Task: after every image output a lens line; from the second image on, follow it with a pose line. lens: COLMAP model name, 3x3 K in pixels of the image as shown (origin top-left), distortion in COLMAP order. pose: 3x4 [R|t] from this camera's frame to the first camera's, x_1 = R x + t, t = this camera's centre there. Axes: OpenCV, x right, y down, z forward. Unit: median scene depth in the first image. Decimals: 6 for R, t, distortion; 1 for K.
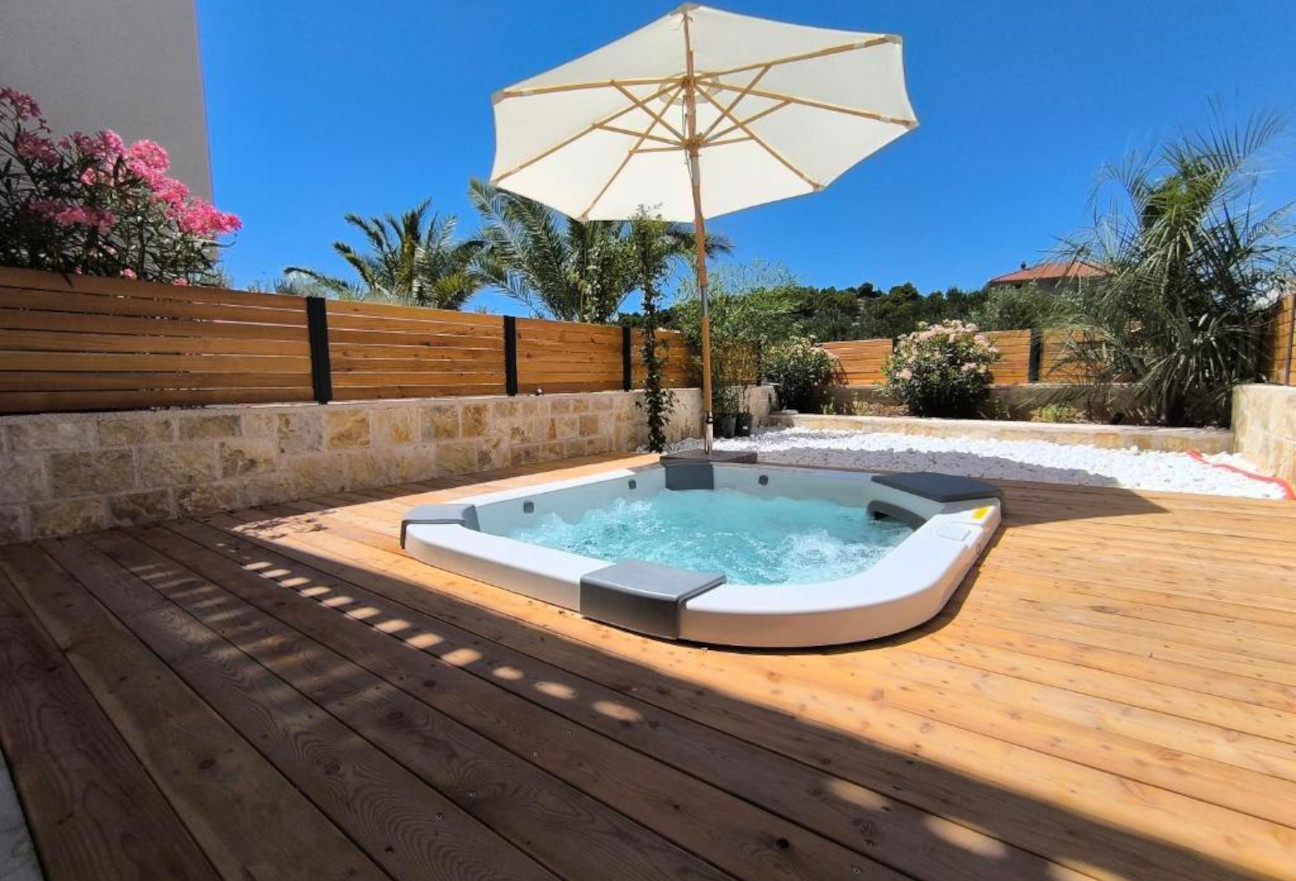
lens RADIAL K [[587.9, 0, 648.0], [0, 587.9, 440.5], [0, 0, 1]] dist [-0.039701, 0.017845]
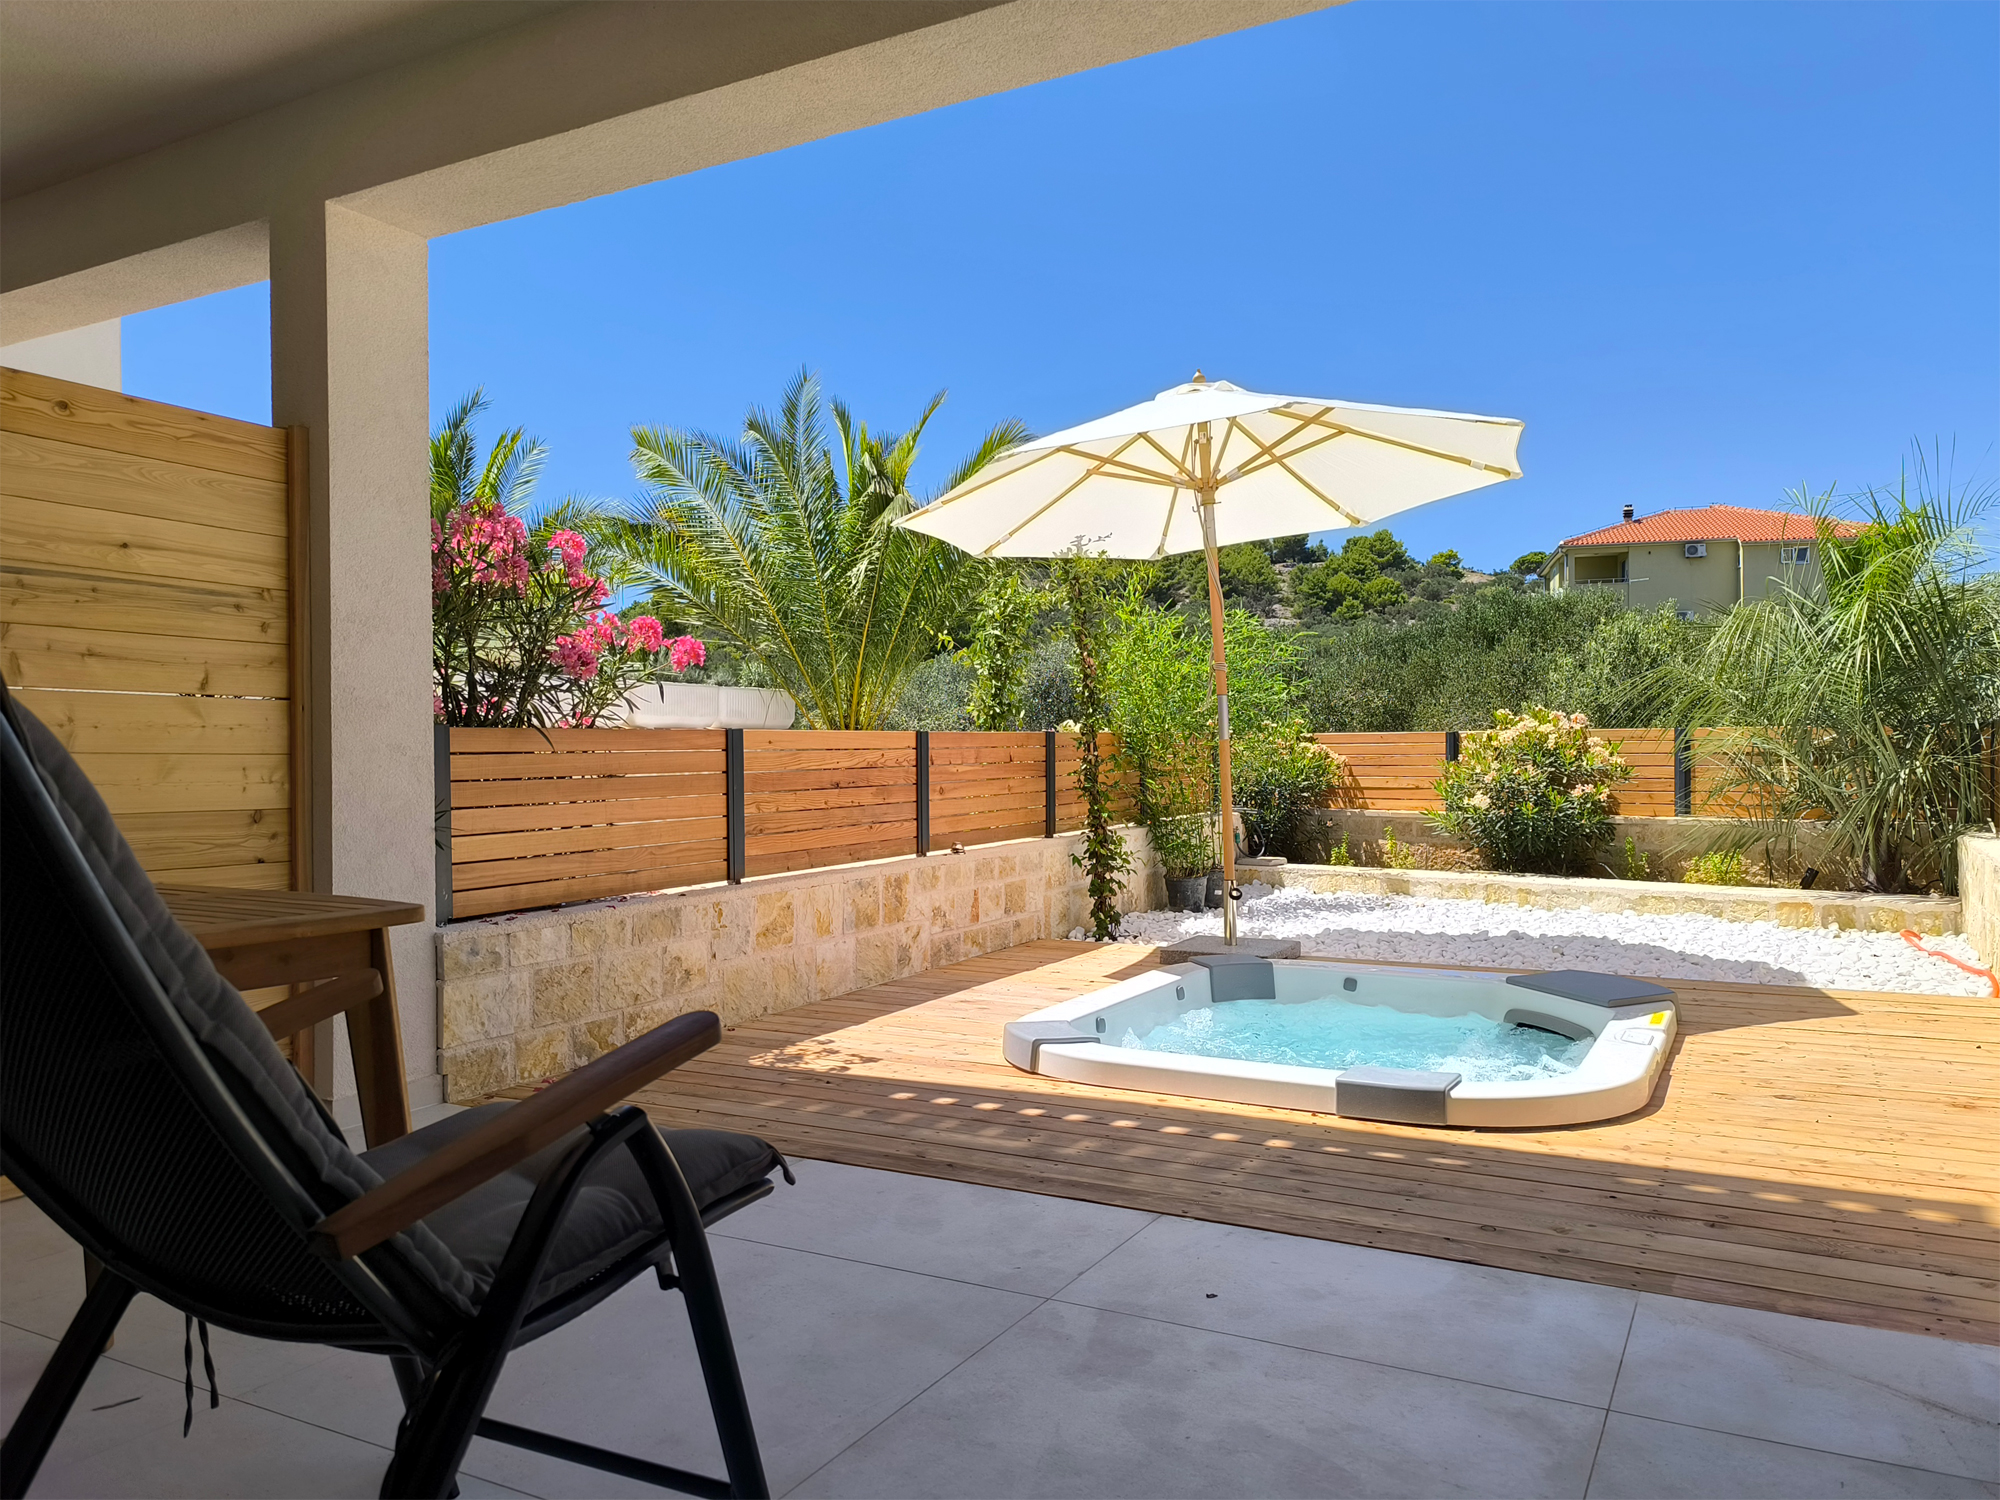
lens RADIAL K [[1427.4, 0, 1000.0], [0, 1427.4, 750.0], [0, 0, 1]] dist [0.066965, -0.111936]
pose [[0.987674, 0.005447, 0.156433, -0.394675], [0.009578, 0.995419, -0.095131, -0.042812], [-0.156234, 0.095457, 0.983097, -0.539061]]
